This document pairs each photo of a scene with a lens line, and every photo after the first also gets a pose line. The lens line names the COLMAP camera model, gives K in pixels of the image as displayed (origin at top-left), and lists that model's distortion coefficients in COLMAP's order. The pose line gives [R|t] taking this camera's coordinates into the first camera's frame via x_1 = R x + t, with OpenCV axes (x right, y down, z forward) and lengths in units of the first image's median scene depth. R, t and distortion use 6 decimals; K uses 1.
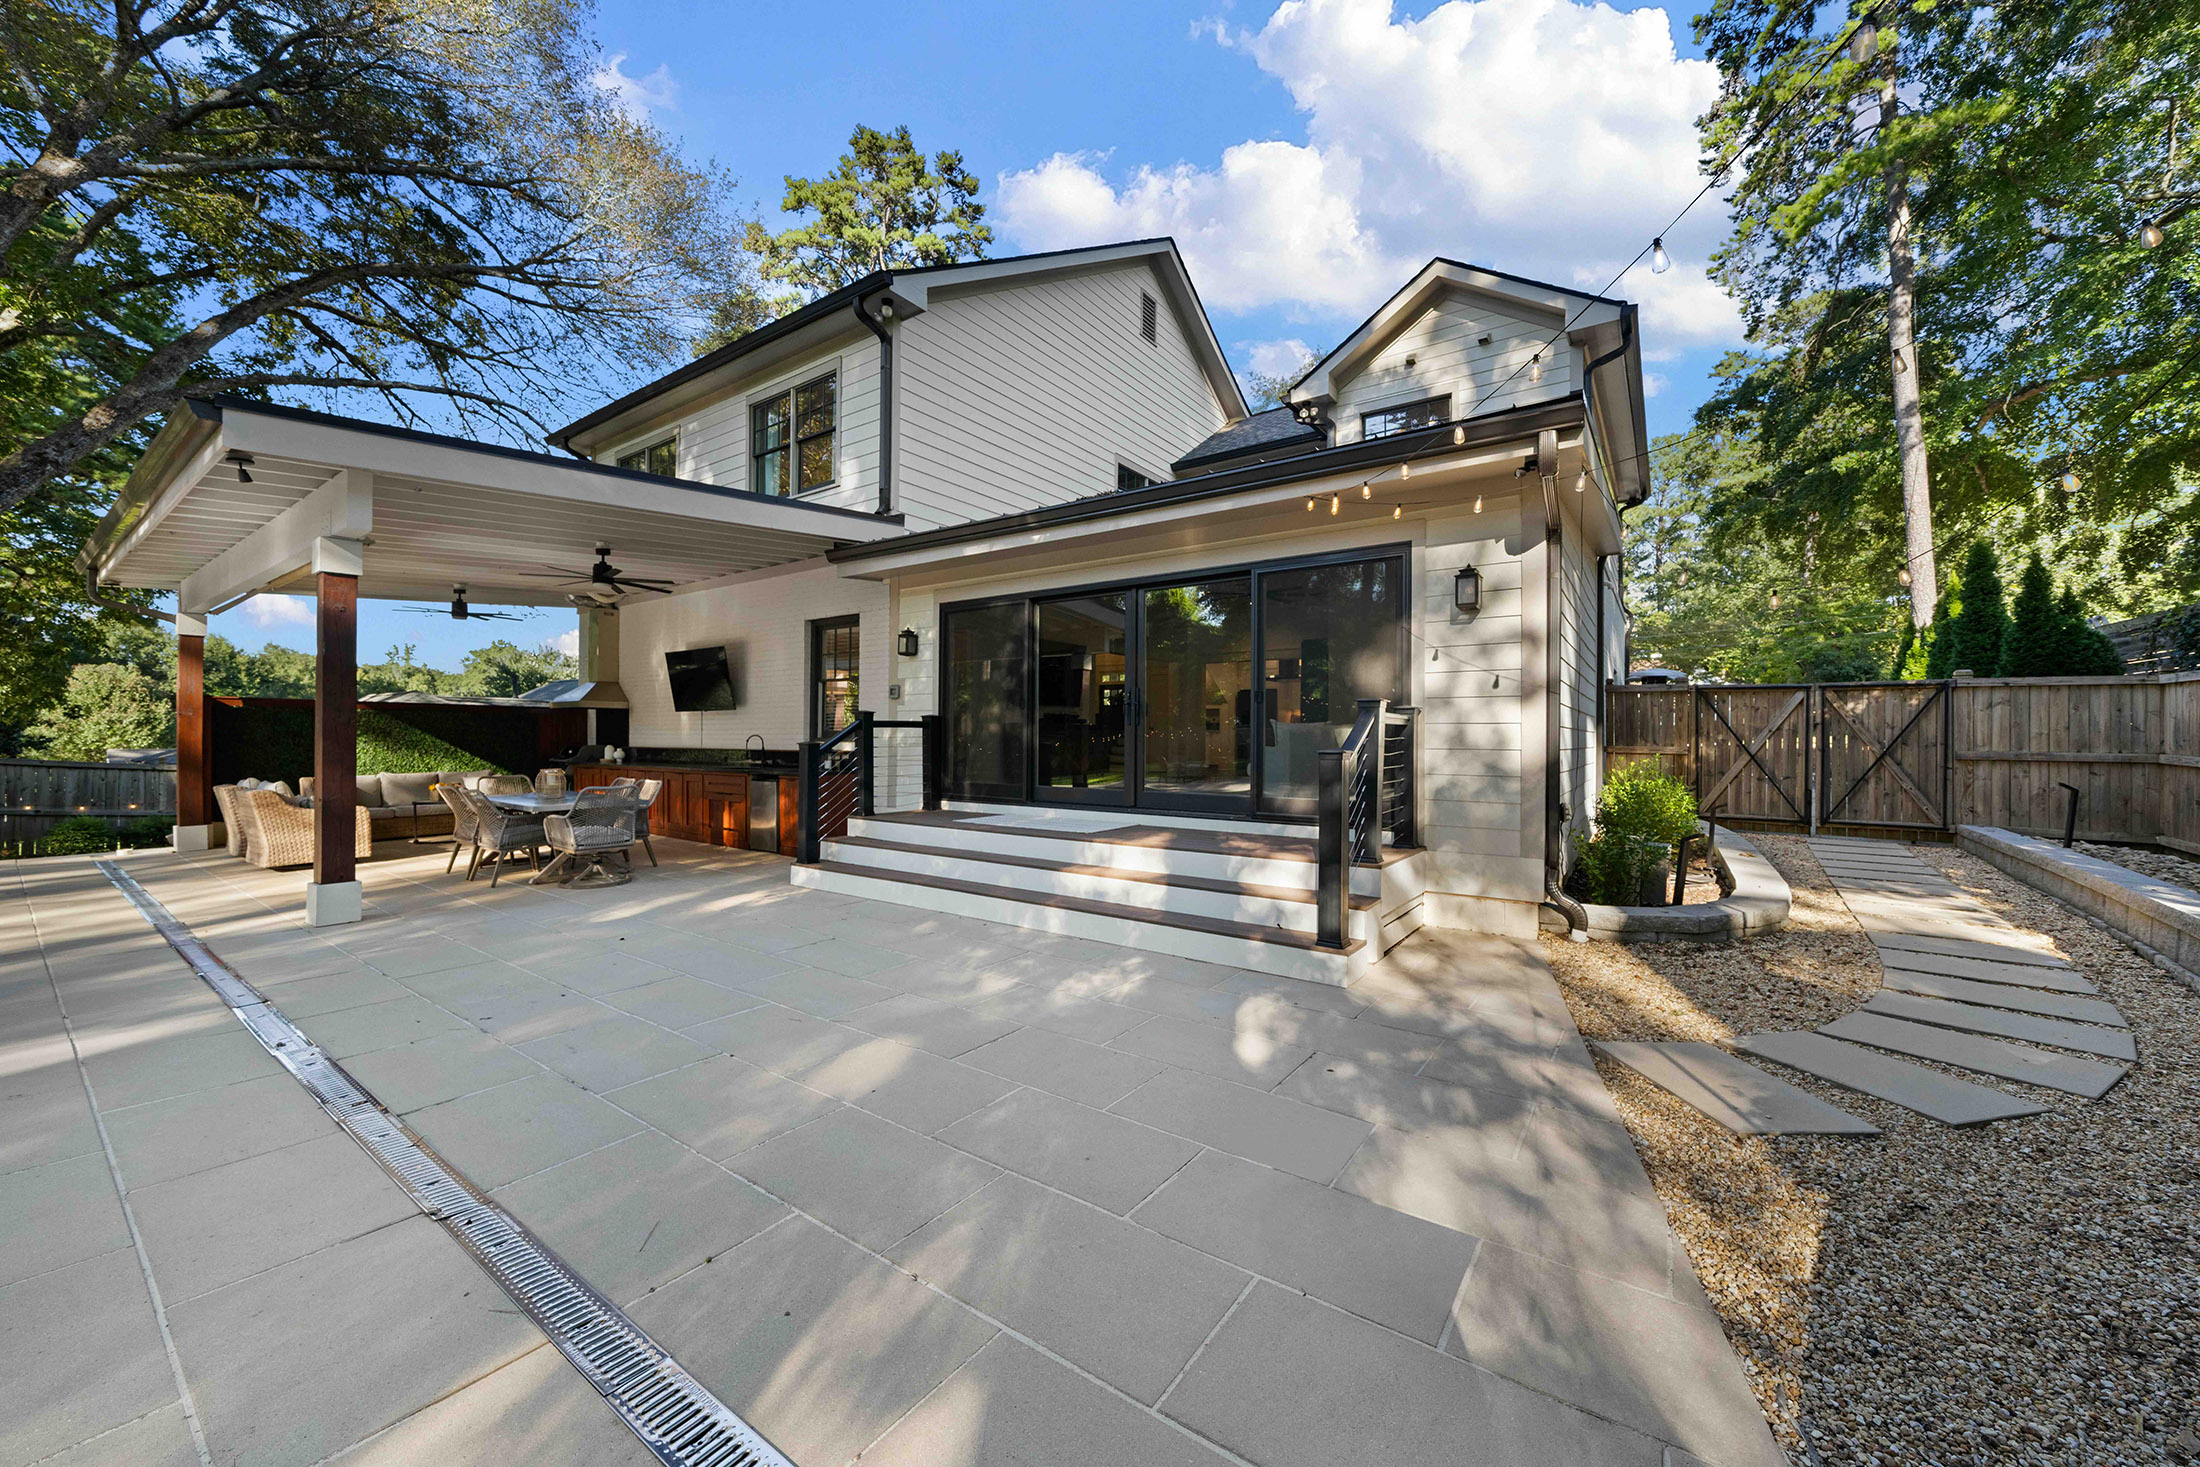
lens RADIAL K [[804.7, 0, 1093.9], [0, 804.7, 707.0], [0, 0, 1]] dist [0.000096, 0.000014]
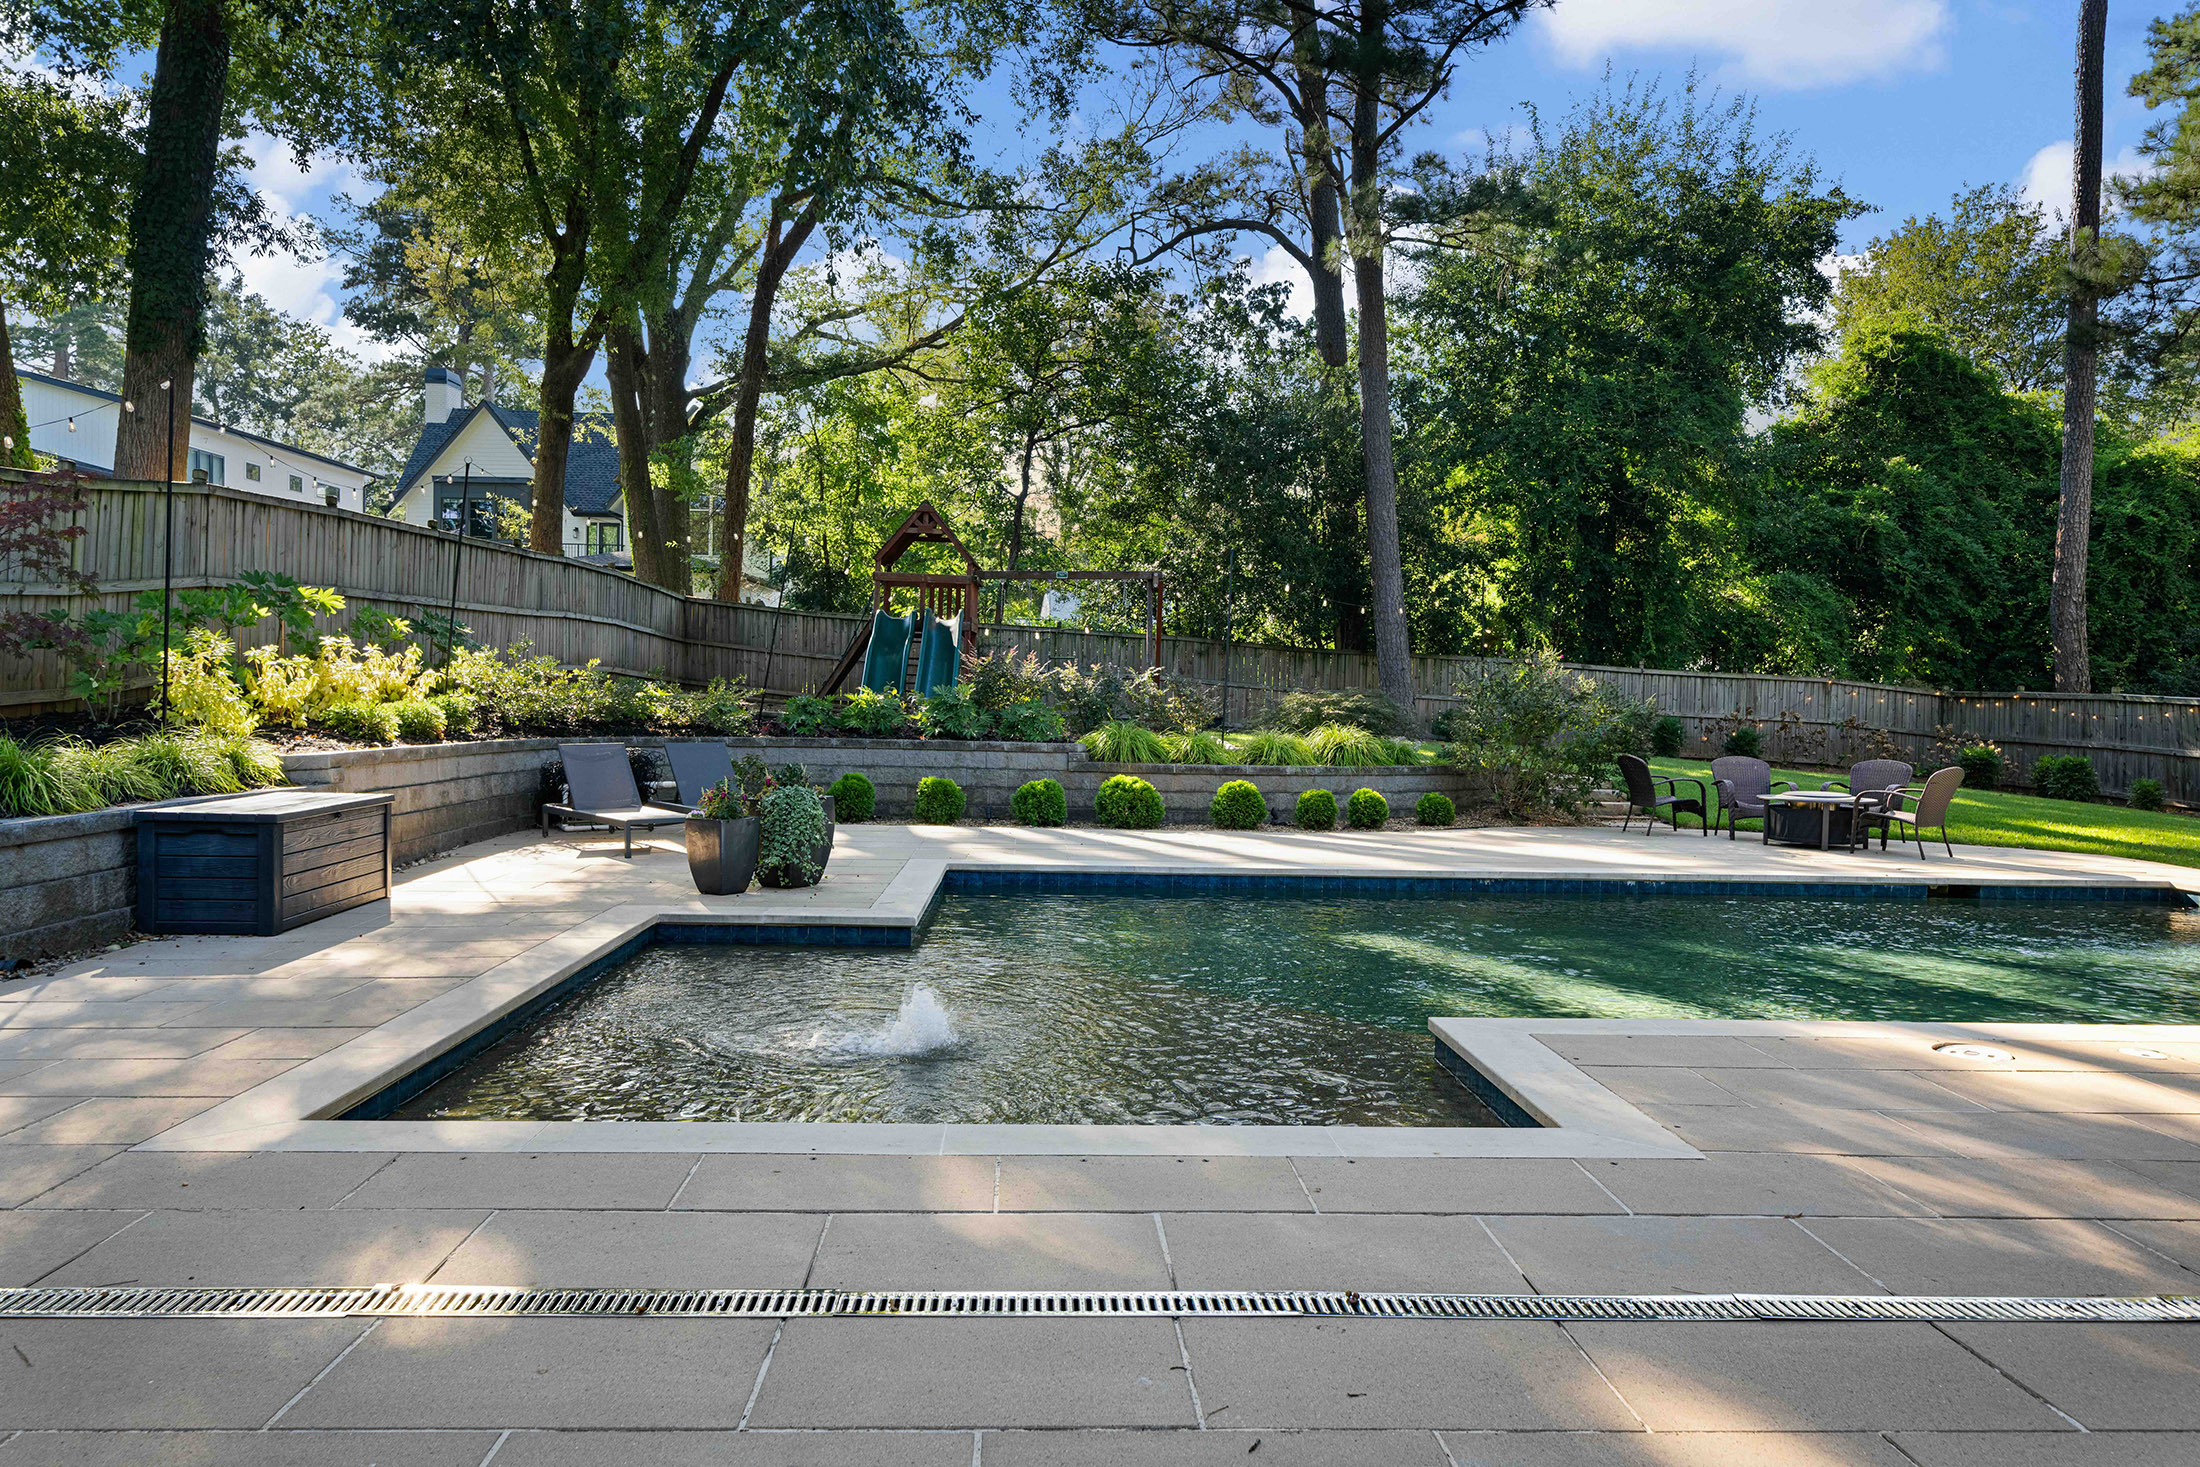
lens RADIAL K [[1466.2, 0, 1100.0], [0, 1466.2, 733.5], [0, 0, 1]] dist [0.001005, 0.003307]
pose [[-0.782473, -0.007485, -0.622639, -0.099159], [0.000842, 0.999914, -0.013078, 0.023827], [0.622684, -0.010757, -0.782400, 0.549291]]
